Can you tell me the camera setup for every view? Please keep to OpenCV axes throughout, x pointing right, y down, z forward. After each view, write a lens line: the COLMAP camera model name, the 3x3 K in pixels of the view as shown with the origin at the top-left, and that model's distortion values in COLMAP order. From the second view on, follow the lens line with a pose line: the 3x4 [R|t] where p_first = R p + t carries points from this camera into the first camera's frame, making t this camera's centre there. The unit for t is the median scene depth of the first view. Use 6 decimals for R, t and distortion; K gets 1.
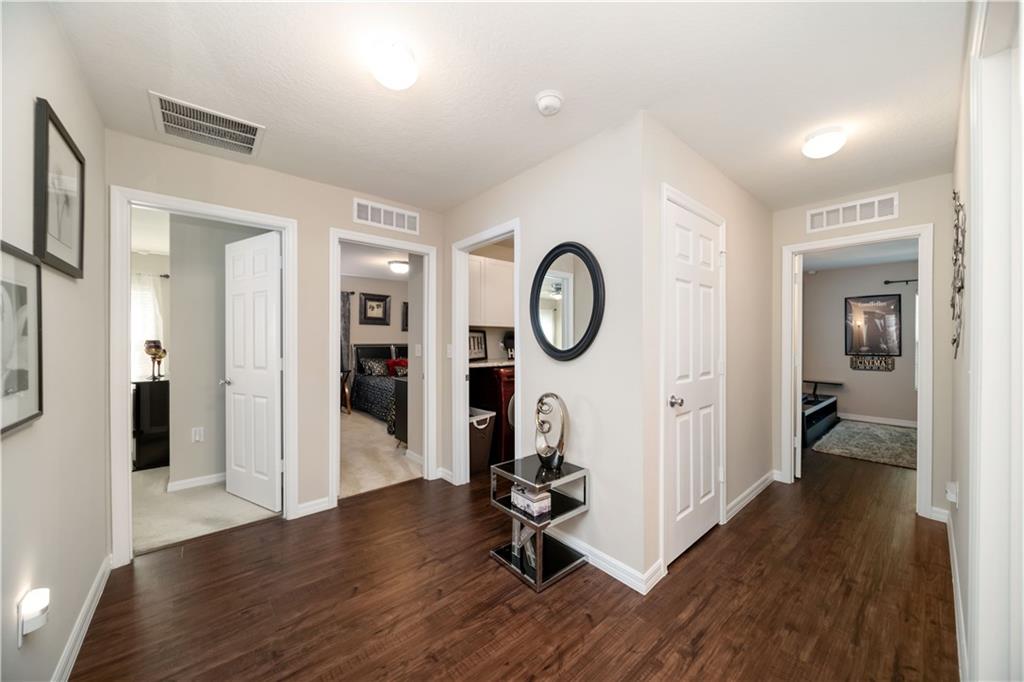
lens RADIAL K [[364.1, 0, 512.8], [0, 364.1, 345.9], [0, 0, 1]] dist [0.001535, -0.000789]
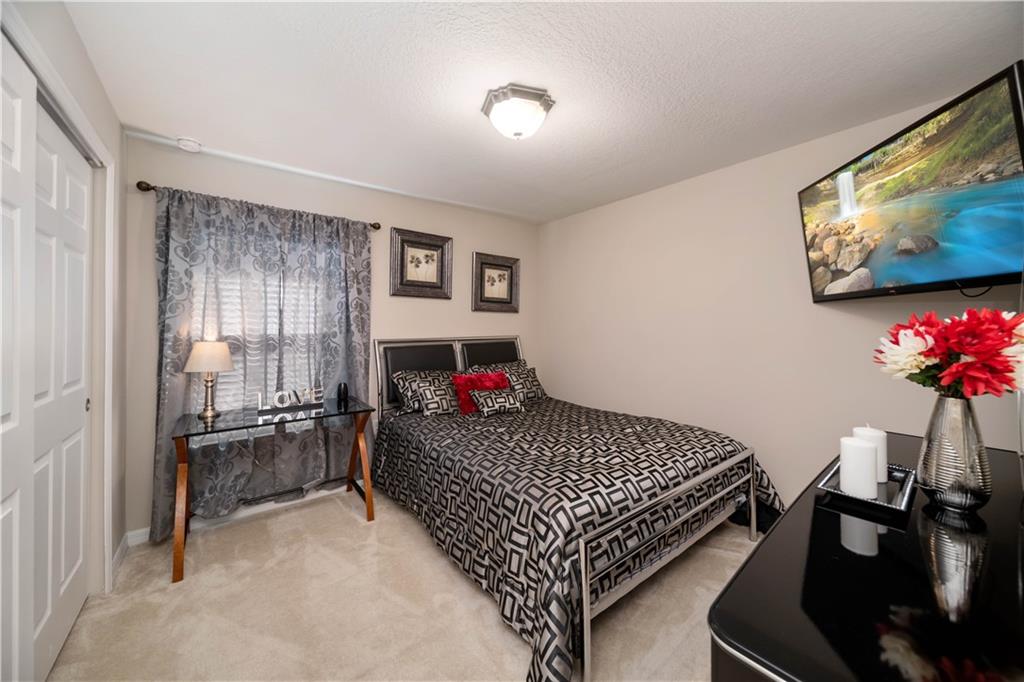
lens RADIAL K [[364.1, 0, 516.2], [0, 364.1, 330.3], [0, 0, 1]] dist [0.001535, -0.000789]
pose [[0.999889, 0.003295, -0.014541, -0.250619], [-0.003325, 0.999992, -0.002007, -0.015406], [0.014534, 0.002055, 0.999892, 0.533244]]
